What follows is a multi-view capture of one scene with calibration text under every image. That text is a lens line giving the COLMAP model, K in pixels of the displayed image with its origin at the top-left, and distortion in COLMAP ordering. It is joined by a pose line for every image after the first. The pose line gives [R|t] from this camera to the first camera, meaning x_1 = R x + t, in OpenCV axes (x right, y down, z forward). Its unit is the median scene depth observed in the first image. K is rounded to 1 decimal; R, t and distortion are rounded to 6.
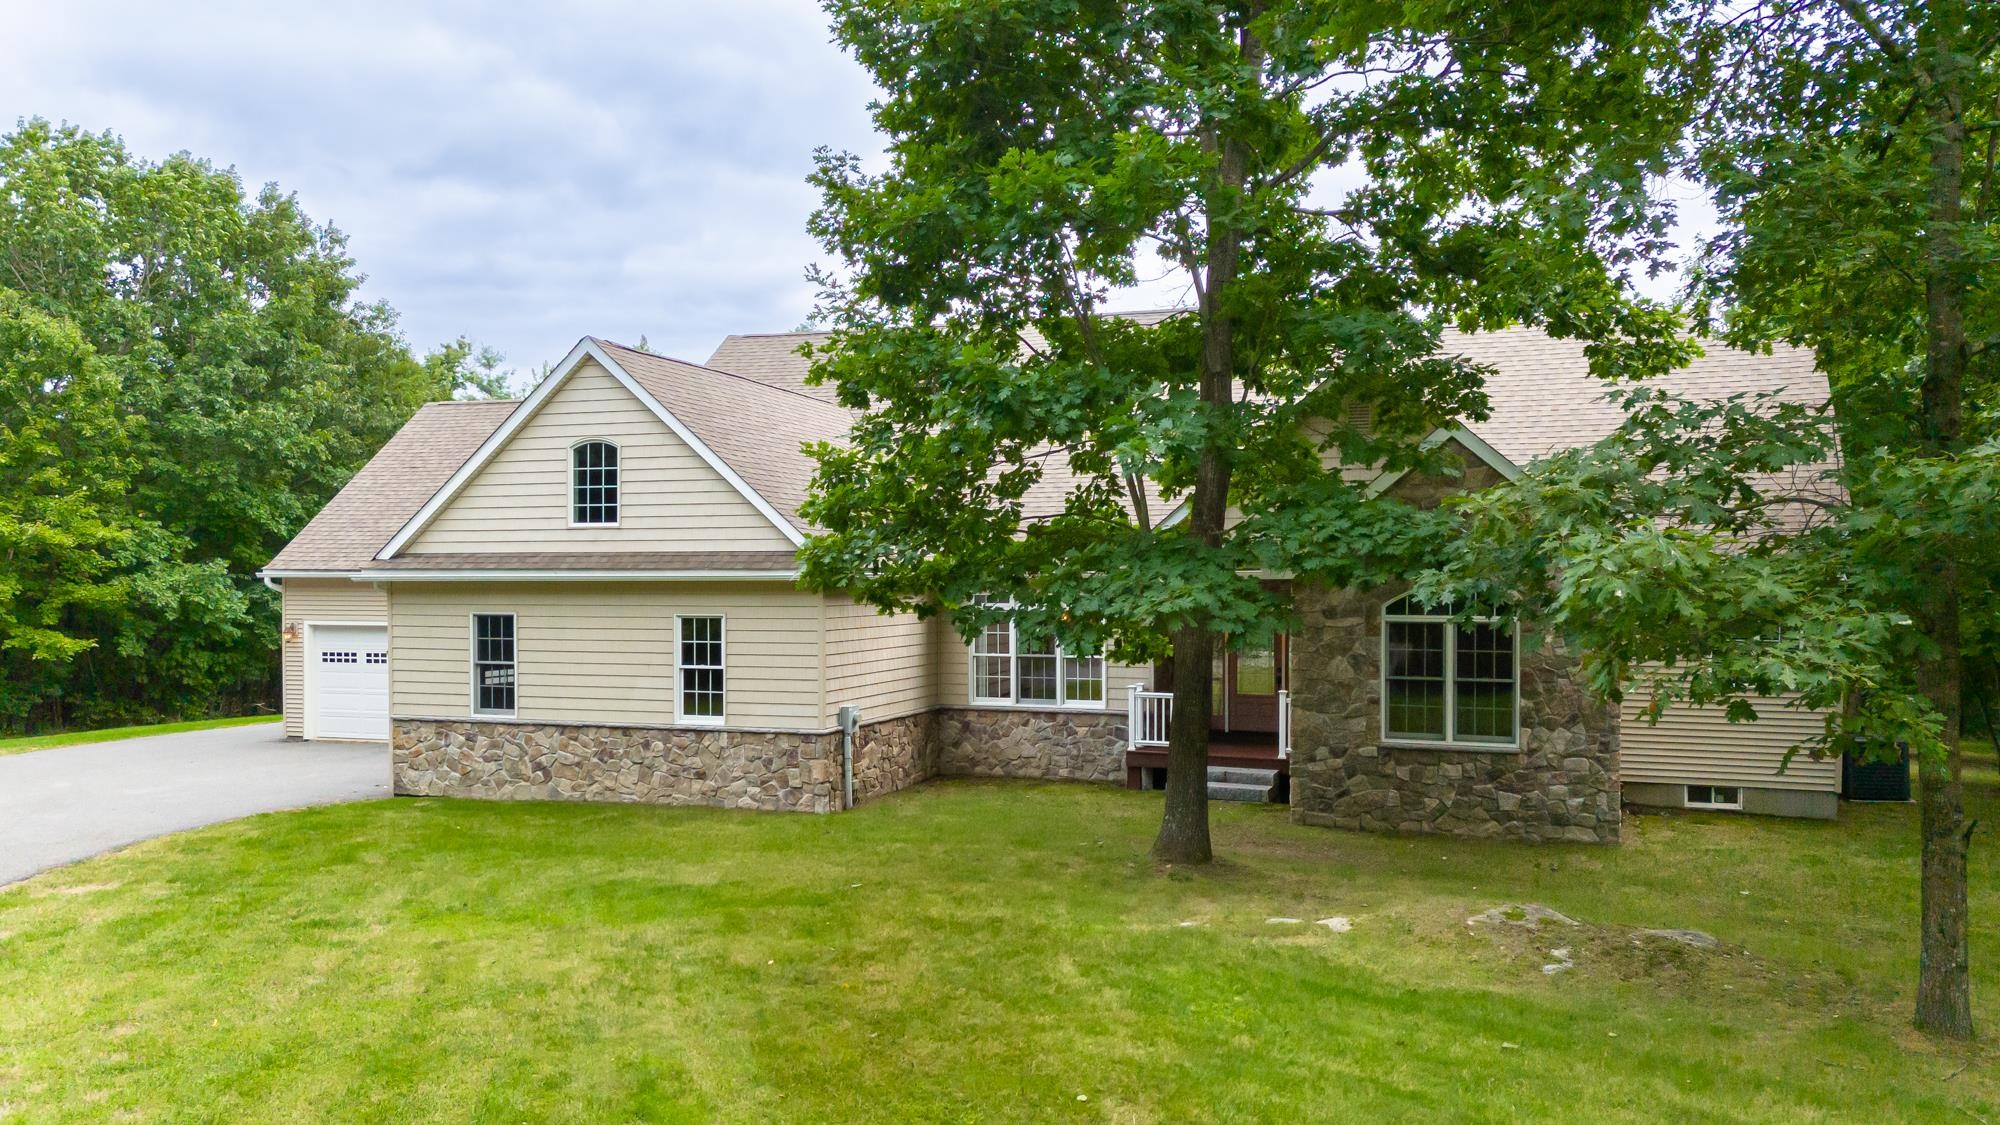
lens RADIAL K [[1413.8, 0, 1000.1], [0, 1413.8, 588.3], [0, 0, 1]] dist [0.052420, -0.003720]
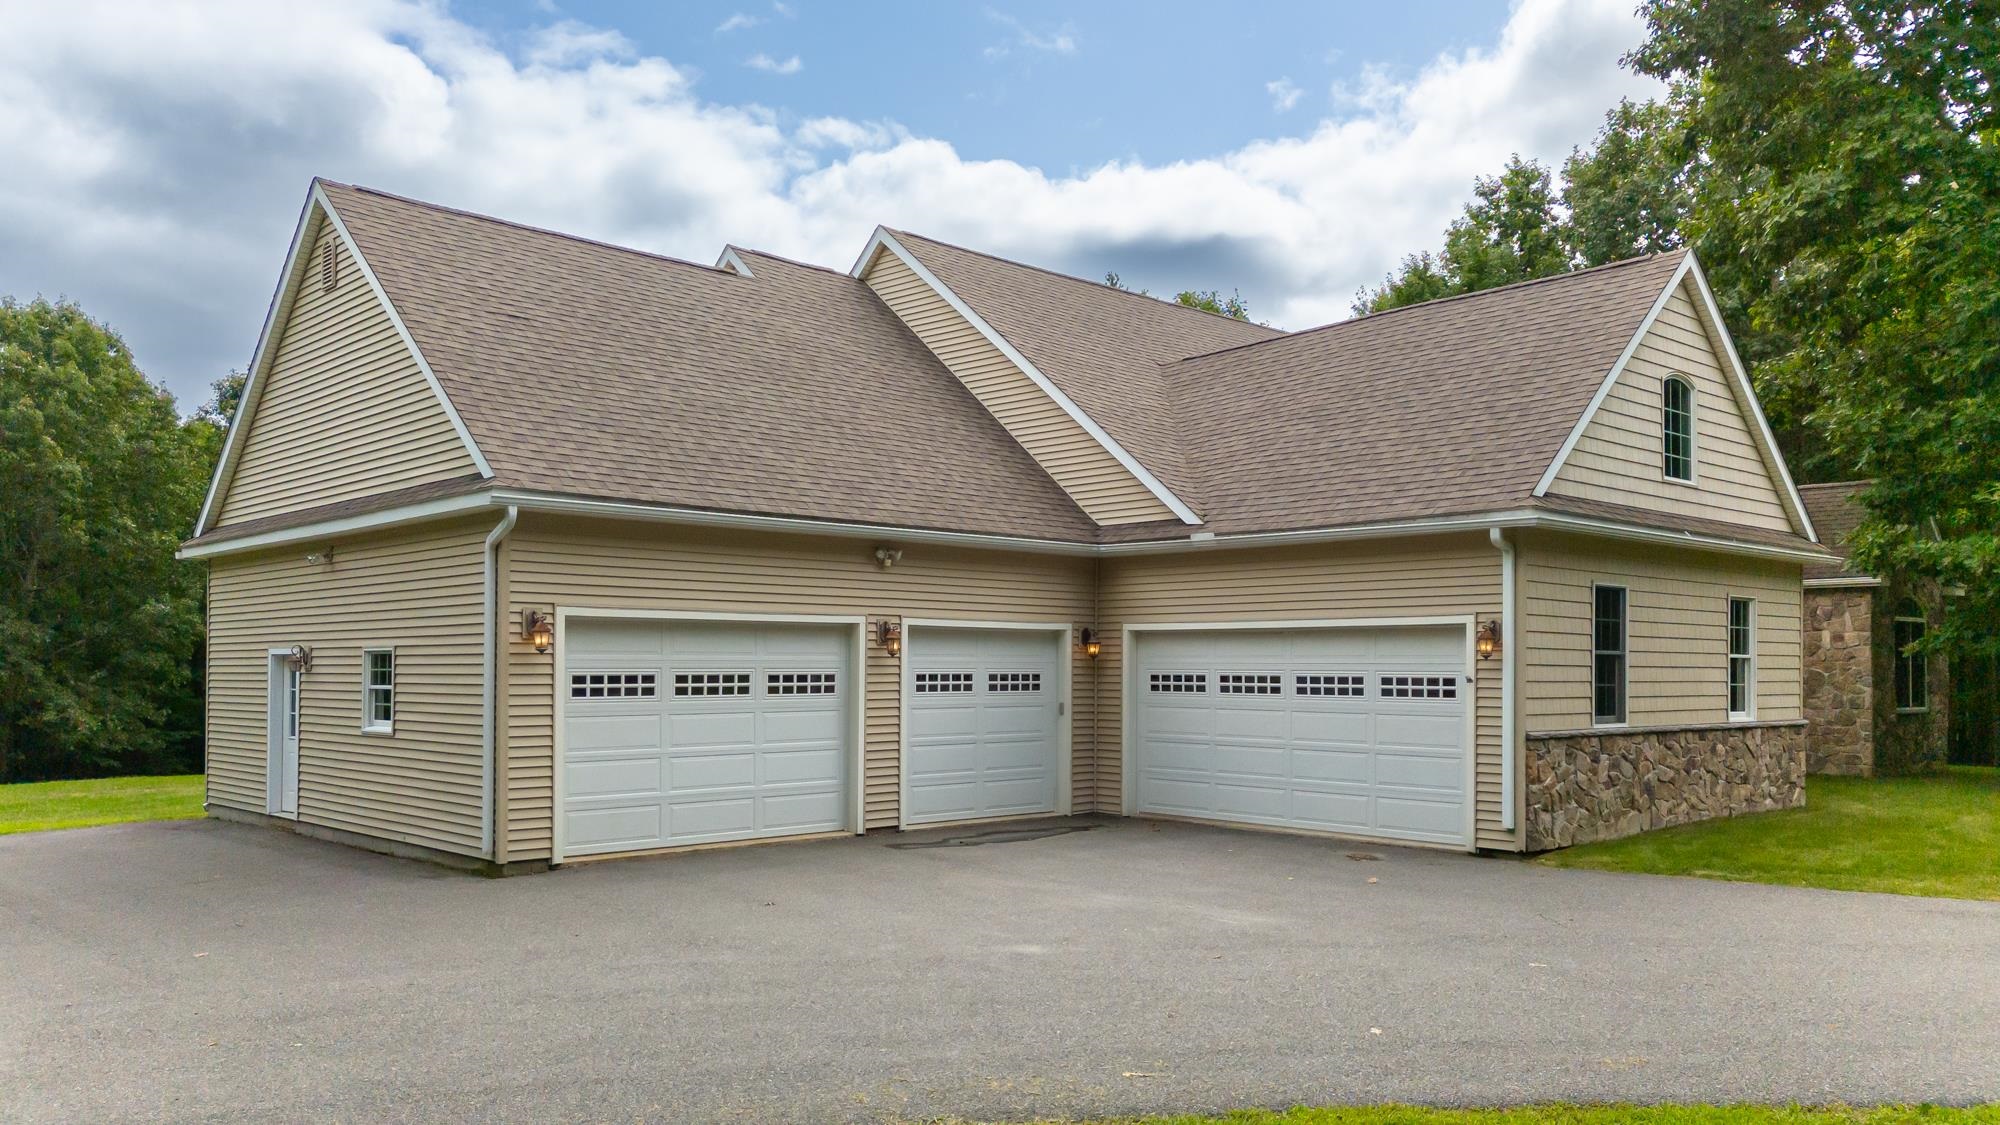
lens RADIAL K [[1435.0, 0, 895.3], [0, 1435.0, 628.7], [0, 0, 1]] dist [0.134789, -0.000818]
pose [[0.486335, 0.030393, 0.873244, -1.243875], [0.007235, 0.999221, -0.038807, 0.069284], [-0.873742, 0.025191, 0.485736, 0.983306]]
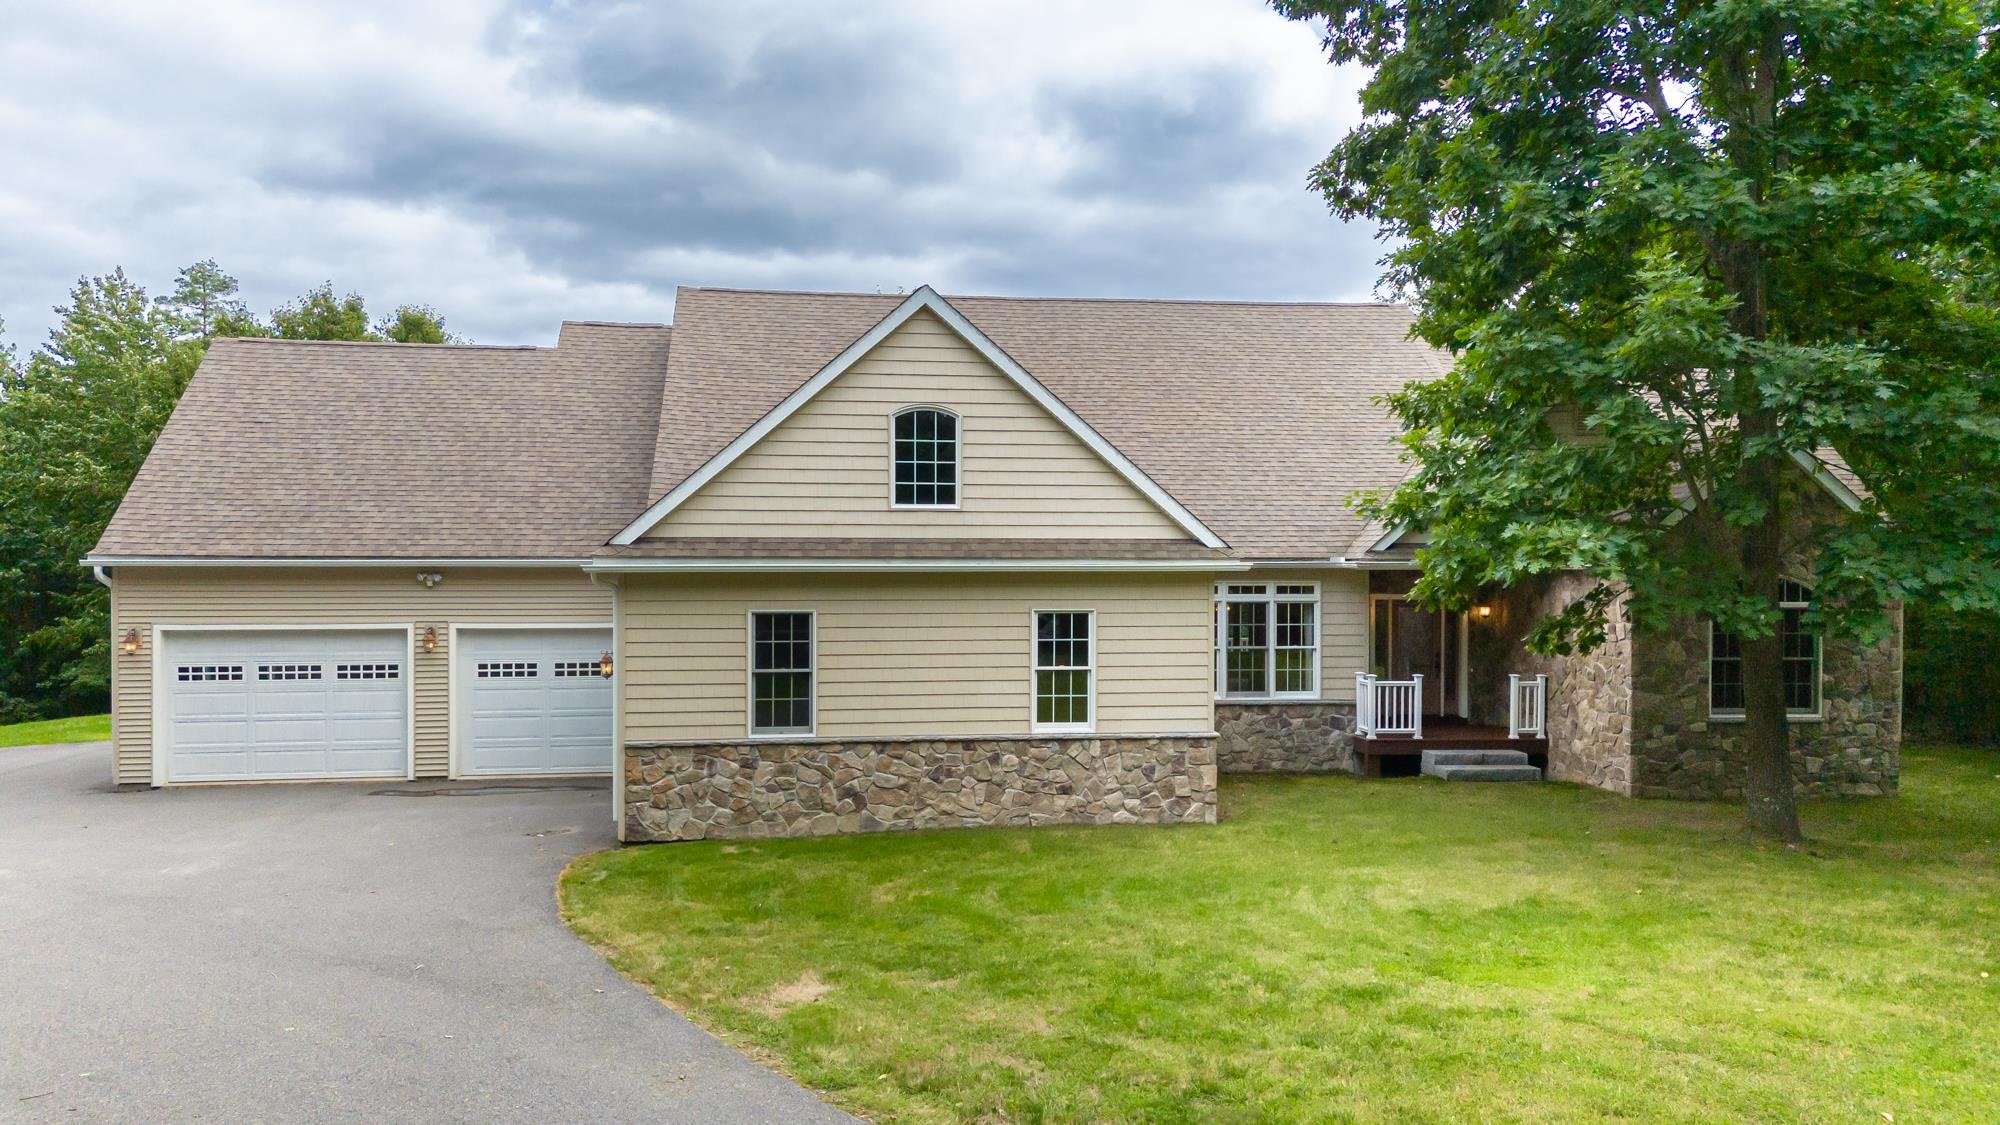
lens RADIAL K [[1373.6, 0, 1000.0], [0, 1373.6, 562.5], [0, 0, 1]] dist [0.052101, -0.004765]
pose [[0.900515, 0.003111, 0.434814, -0.609527], [0.003336, 0.999896, -0.014063, 0.001112], [-0.434813, 0.014115, 0.900410, 0.233364]]
